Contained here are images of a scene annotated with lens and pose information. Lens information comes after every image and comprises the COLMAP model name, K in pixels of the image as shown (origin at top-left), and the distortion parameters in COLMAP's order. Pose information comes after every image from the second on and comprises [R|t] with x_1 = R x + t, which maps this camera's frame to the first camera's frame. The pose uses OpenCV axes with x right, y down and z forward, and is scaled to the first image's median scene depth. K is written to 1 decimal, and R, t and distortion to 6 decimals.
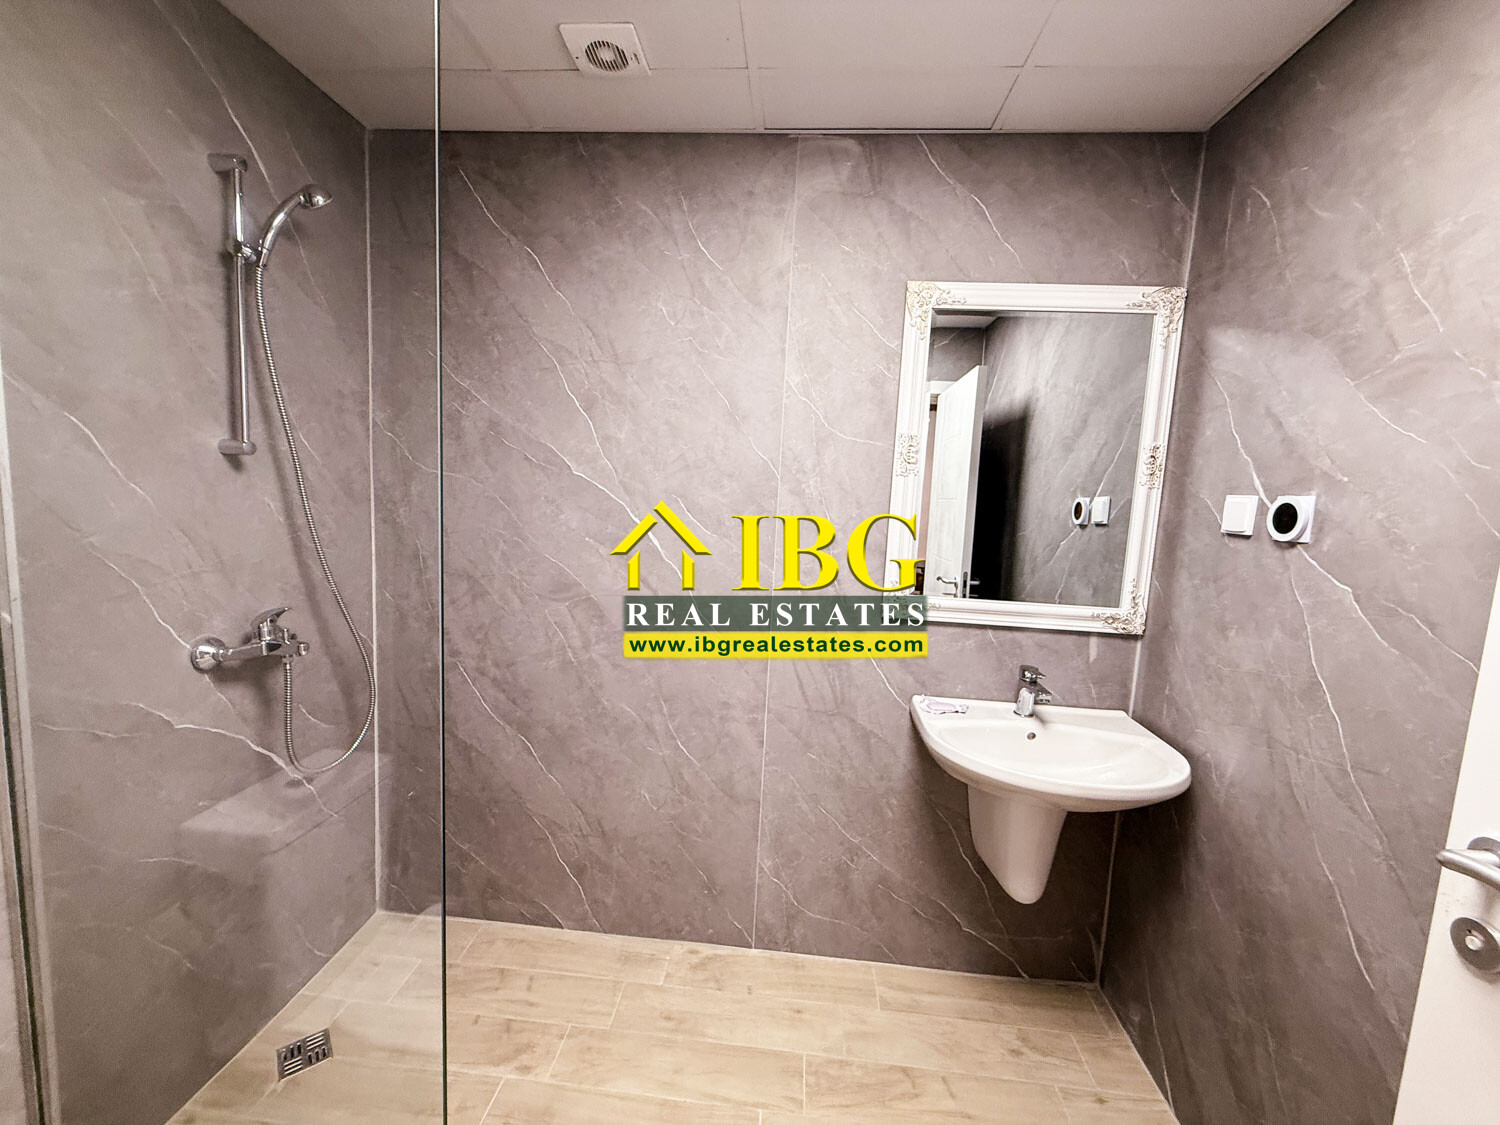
lens RADIAL K [[599.9, 0, 746.2], [0, 599.9, 564.2], [0, 0, 1]] dist [0.000606, 0.000081]
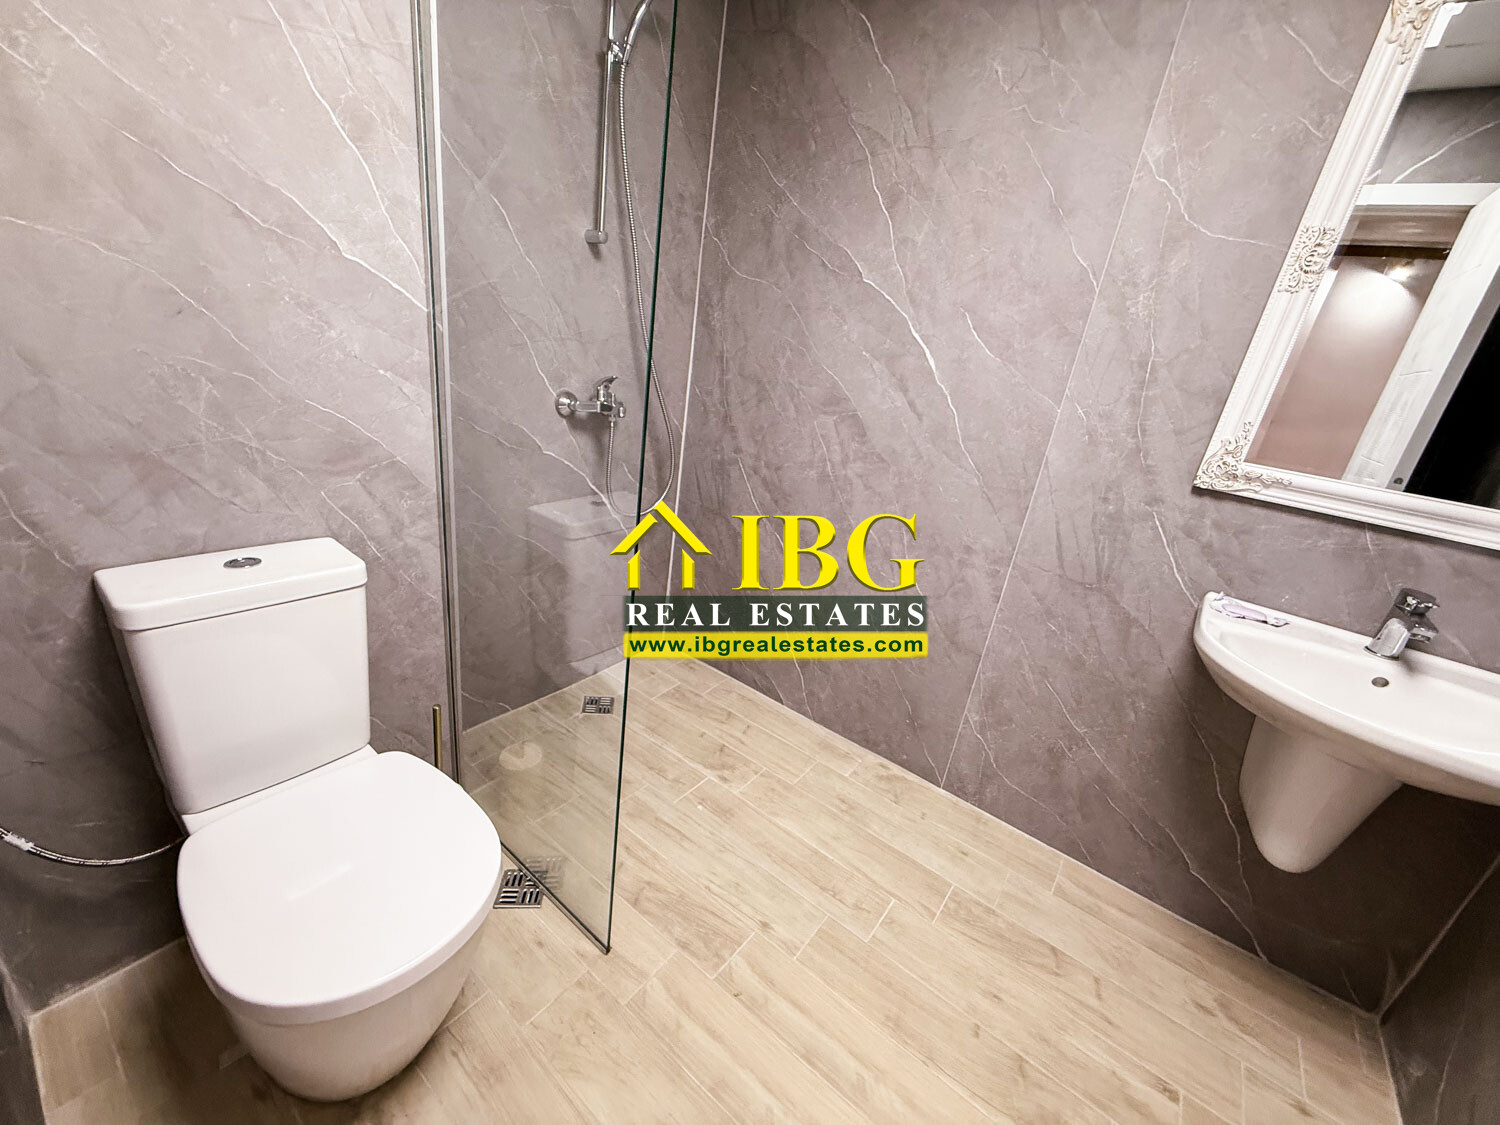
lens RADIAL K [[599.9, 0, 747.2], [0, 599.9, 563.2], [0, 0, 1]] dist [0.000606, 0.000081]
pose [[0.843568, 0.249970, -0.475297, 0.135450], [-0.148607, 0.959158, 0.240692, 0.085330], [0.516051, -0.132408, 0.846262, 0.019354]]
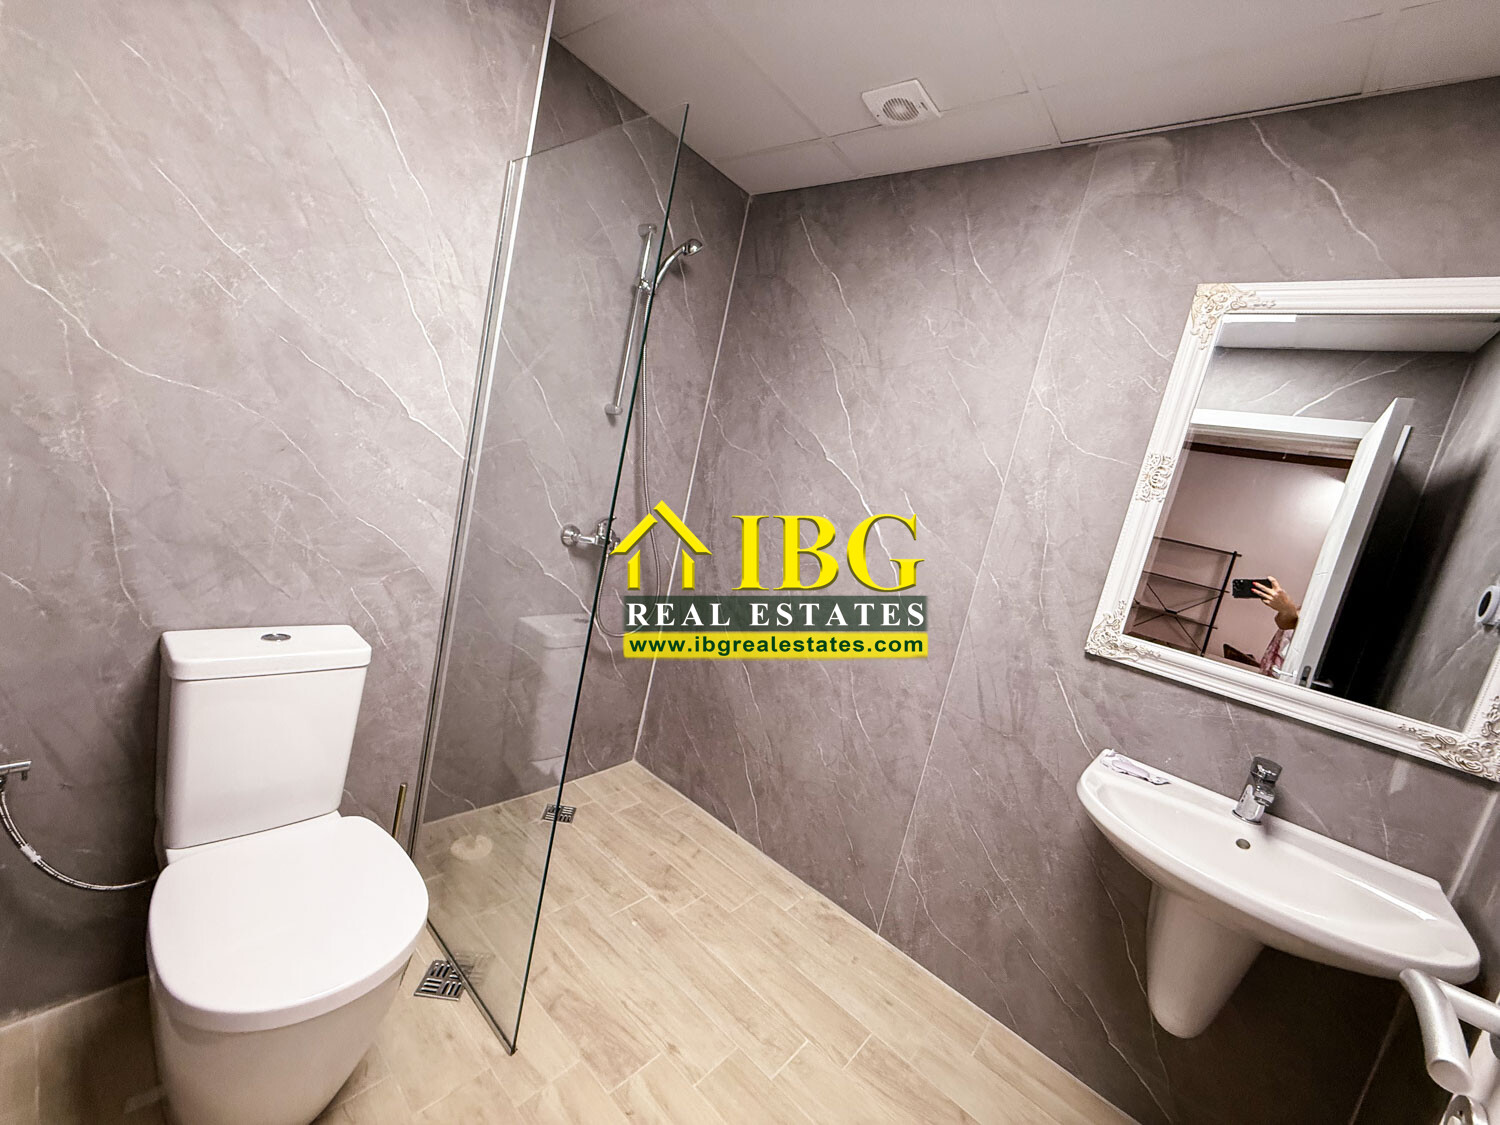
lens RADIAL K [[599.9, 0, 747.3], [0, 599.9, 563.8], [0, 0, 1]] dist [0.000606, 0.000081]
pose [[0.807021, 0.208069, -0.552652, 0.294313], [-0.234100, 0.971915, 0.024069, 0.059297], [0.542138, 0.109951, 0.833065, -0.048374]]
